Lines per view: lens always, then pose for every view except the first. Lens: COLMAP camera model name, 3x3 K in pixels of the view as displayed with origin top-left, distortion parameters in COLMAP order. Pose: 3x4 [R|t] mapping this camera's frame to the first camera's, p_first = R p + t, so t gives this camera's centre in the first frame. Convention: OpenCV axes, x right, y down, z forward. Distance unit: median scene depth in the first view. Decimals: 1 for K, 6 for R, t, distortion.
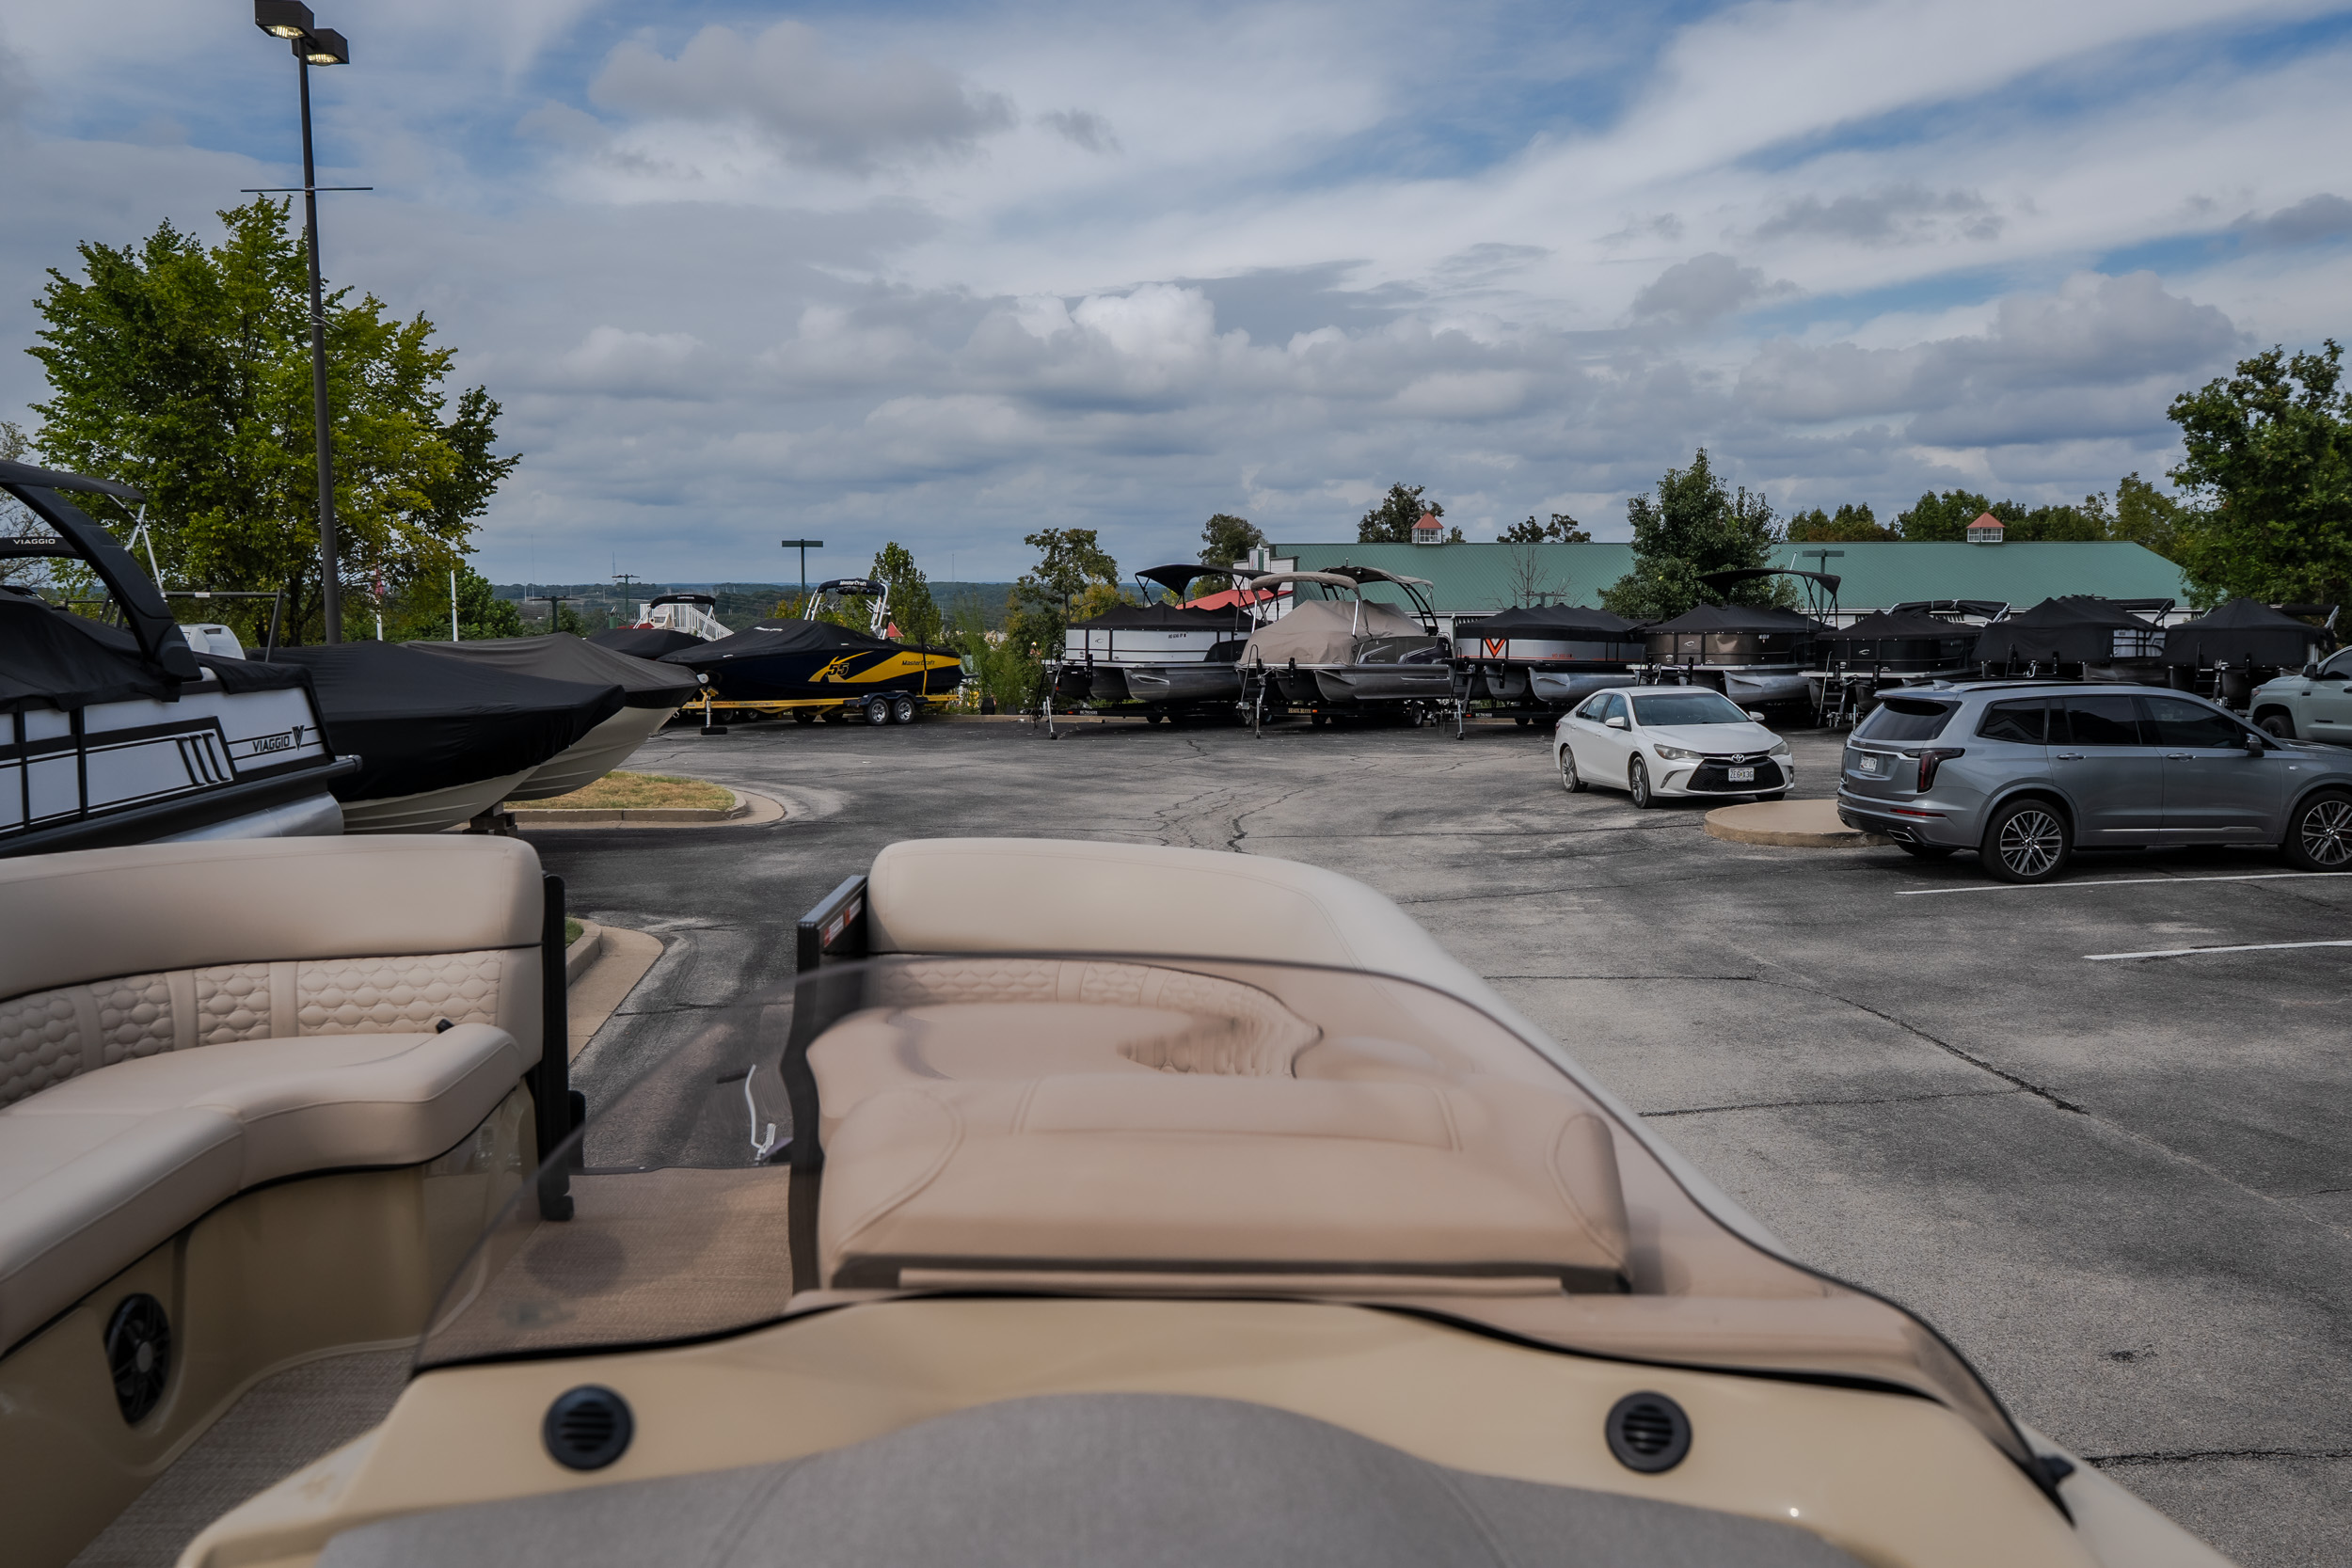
lens RADIAL K [[1860.2, 0, 1187.5], [0, 1860.2, 760.9], [0, 0, 1]] dist [-0.008119, 0.005566]
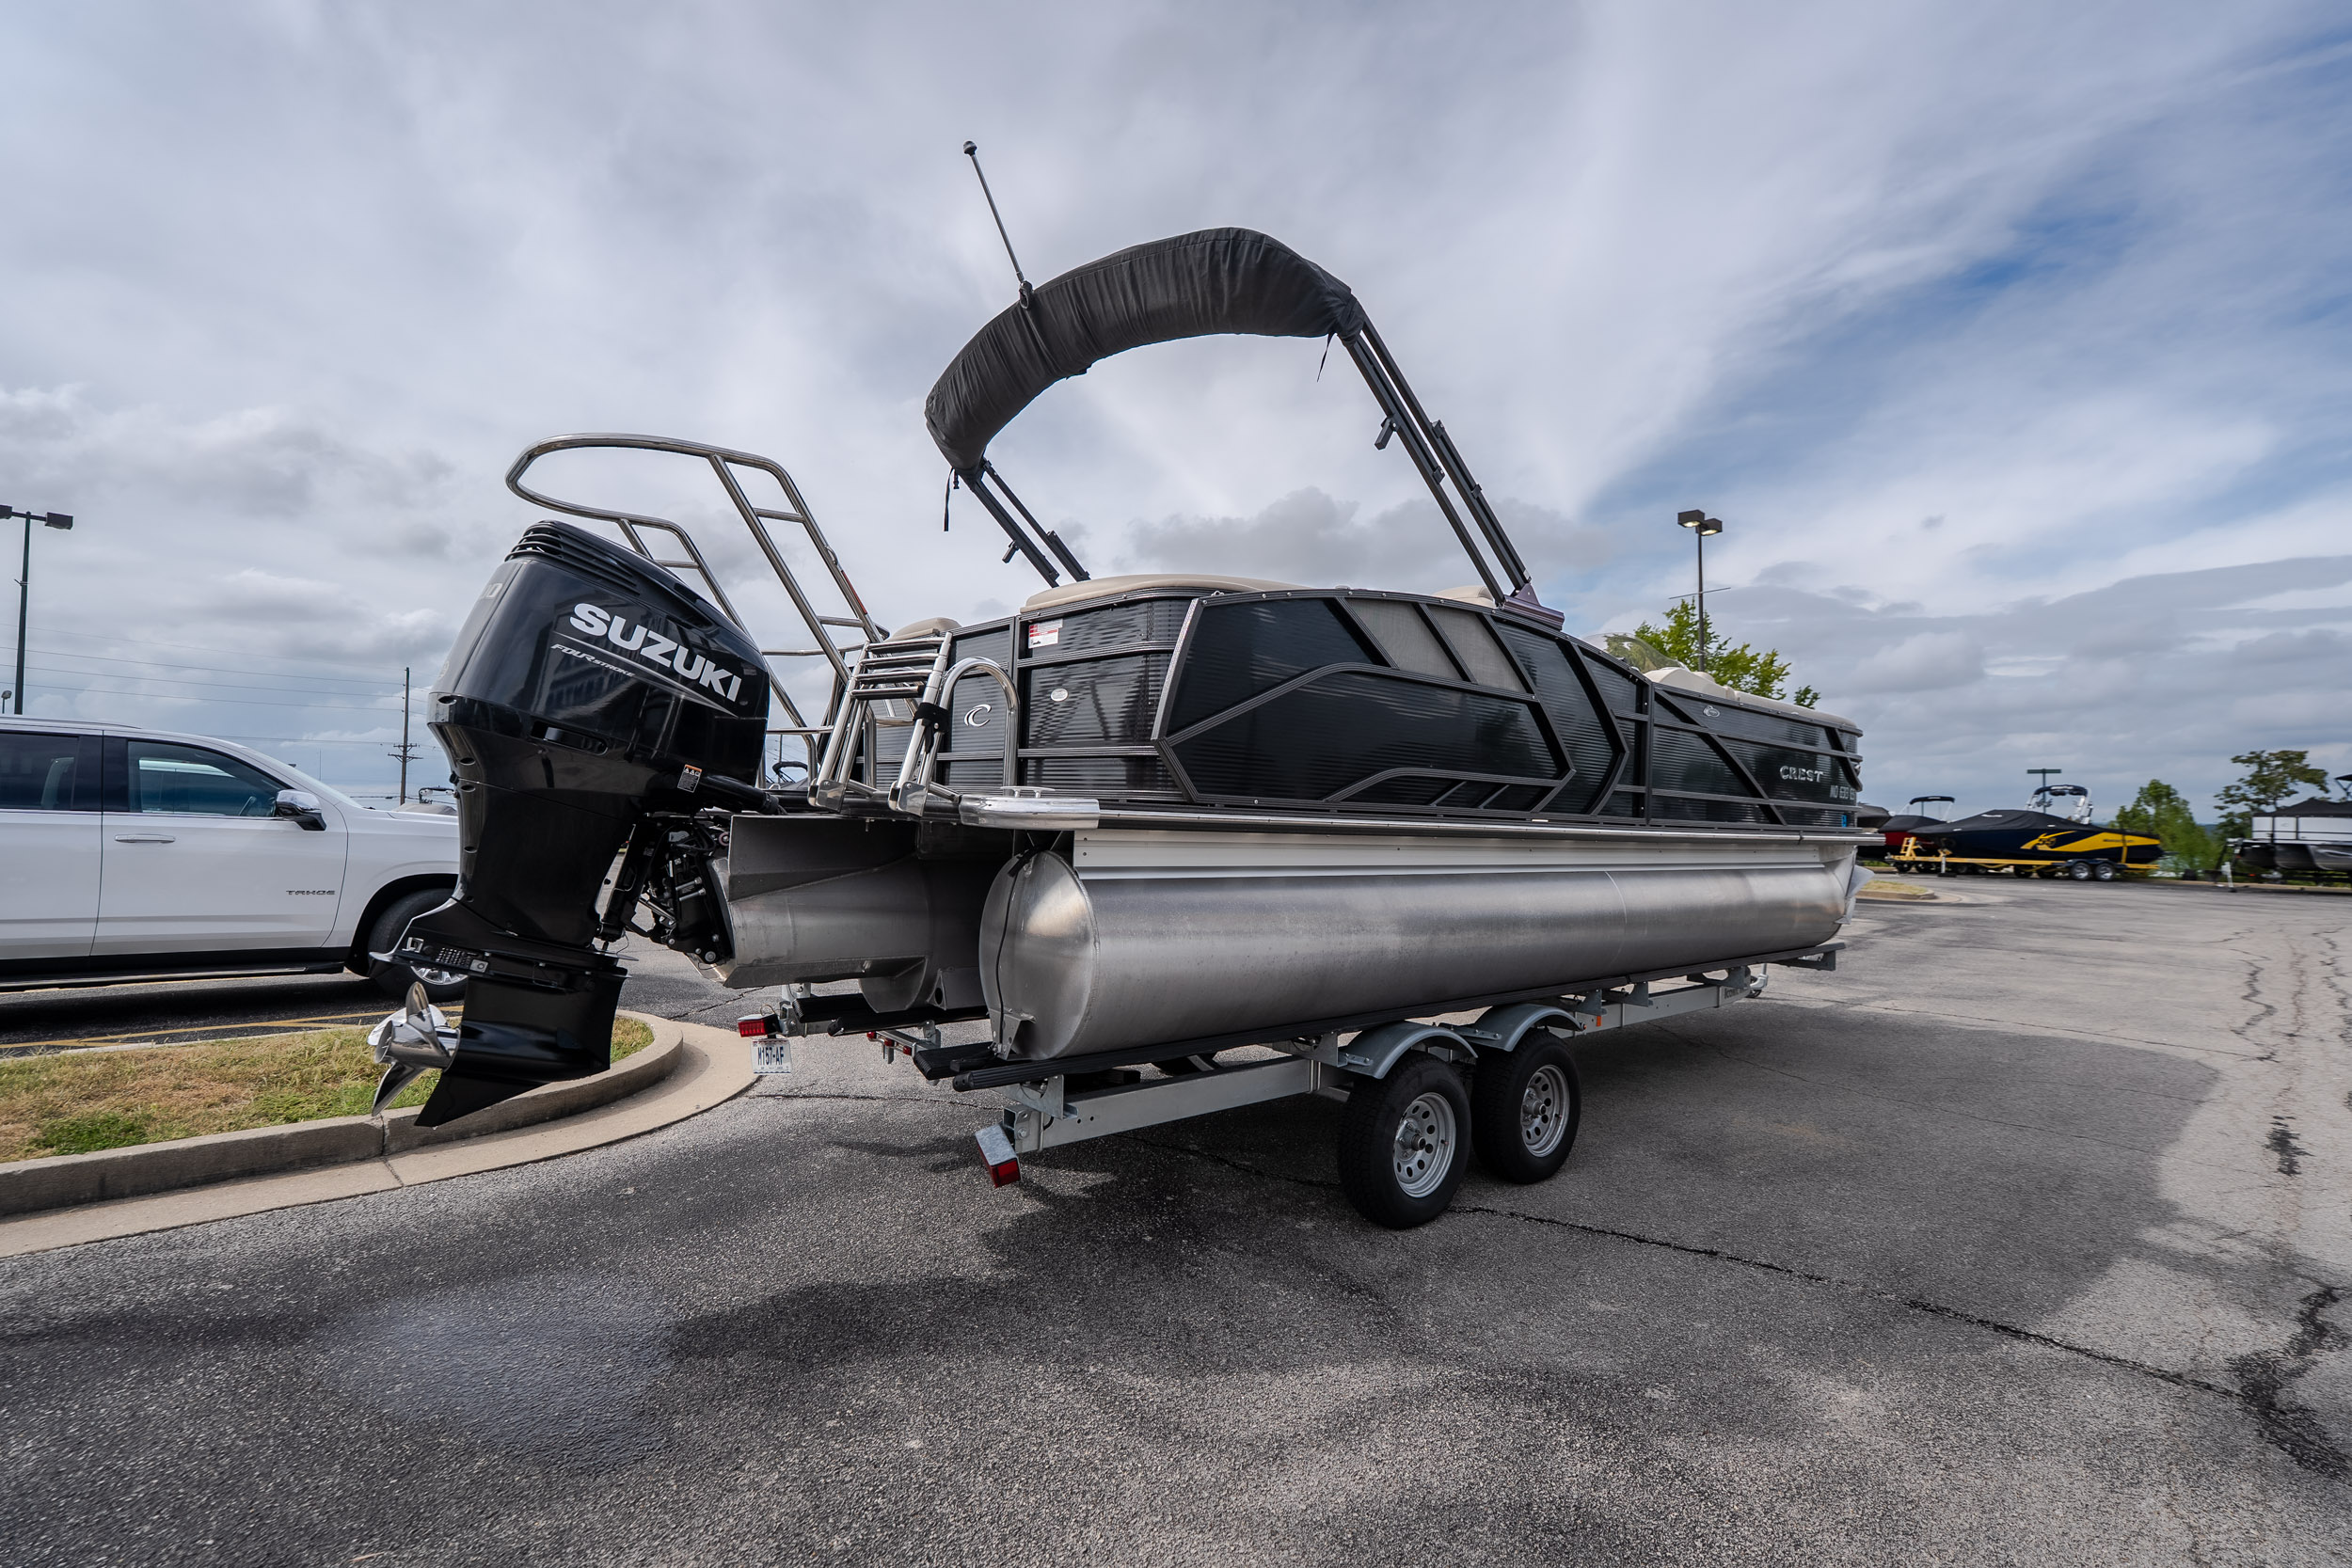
lens RADIAL K [[1062.6, 0, 1151.9], [0, 1062.6, 776.0], [0, 0, 1]] dist [-0.003421, 0.001092]
pose [[0.590495, -0.019847, -0.806797, 0.083650], [-0.090459, 0.991770, -0.090604, 0.042429], [0.801956, 0.126484, 0.583840, -0.119580]]
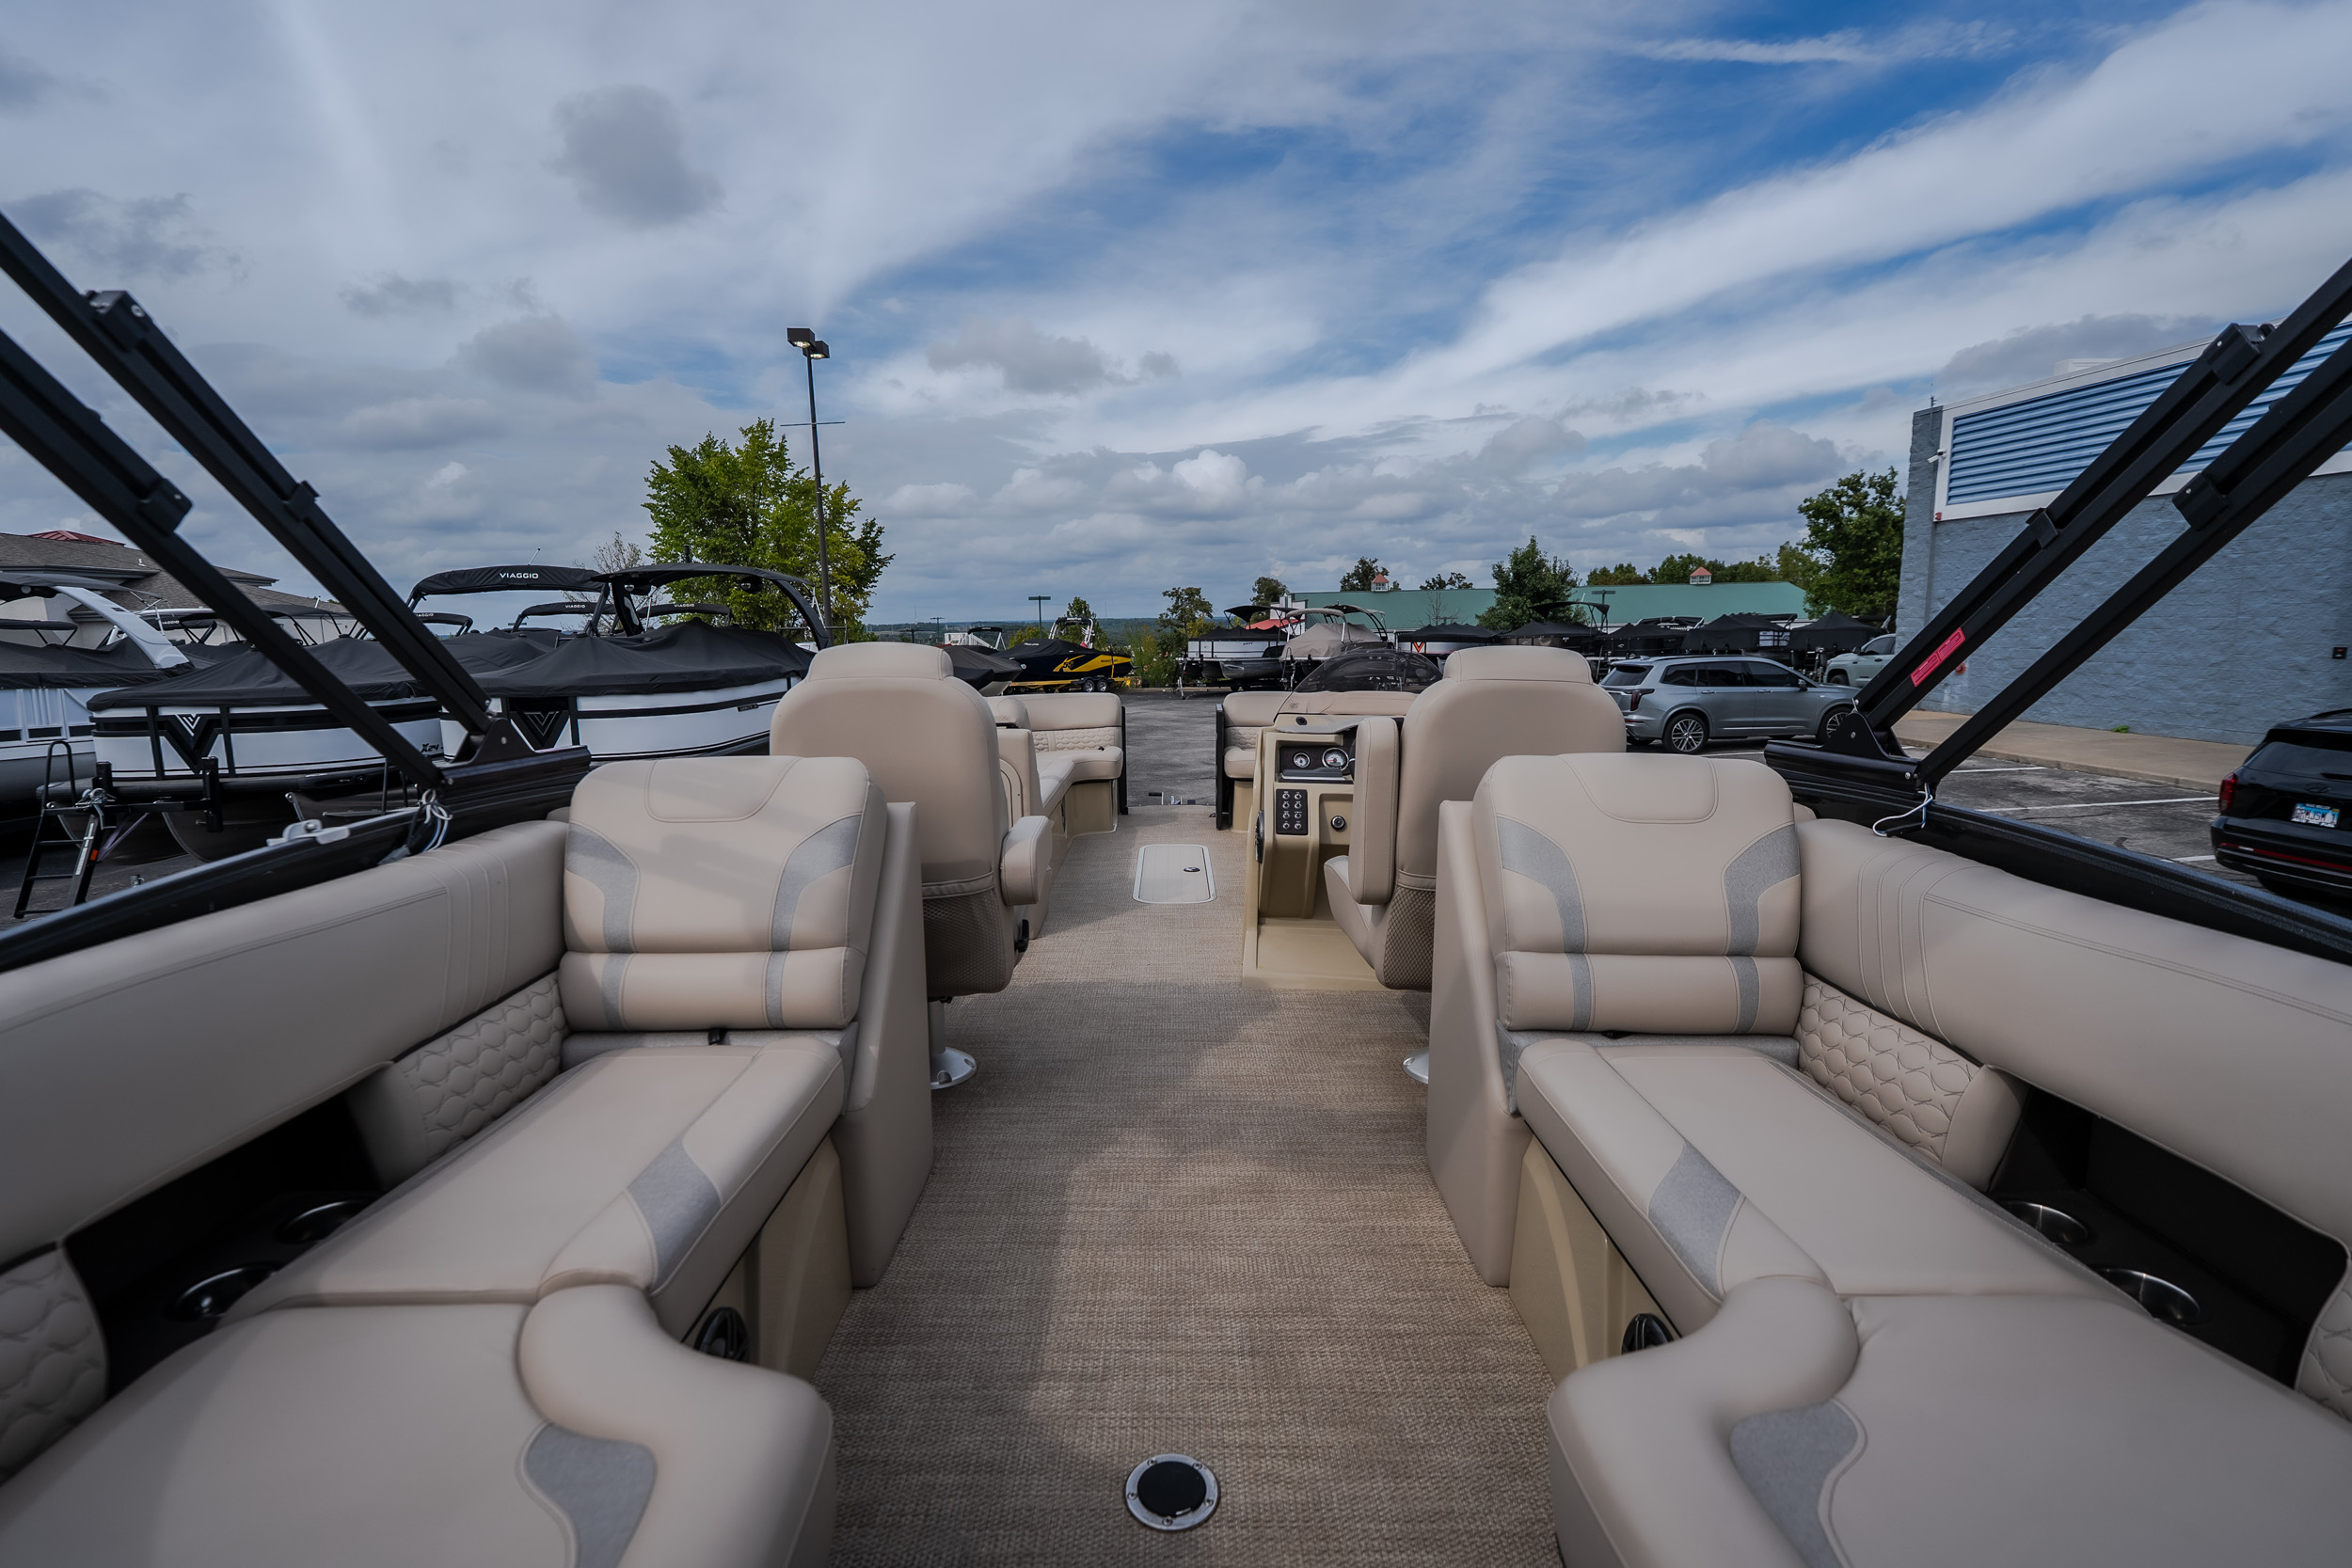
lens RADIAL K [[1062.6, 0, 1172.3], [0, 1062.6, 778.0], [0, 0, 1]] dist [-0.003421, 0.001092]
pose [[0.997950, -0.010047, -0.063207, -0.013725], [0.013494, 0.998431, 0.054351, 0.008210], [0.062562, -0.055093, 0.996519, -0.077088]]
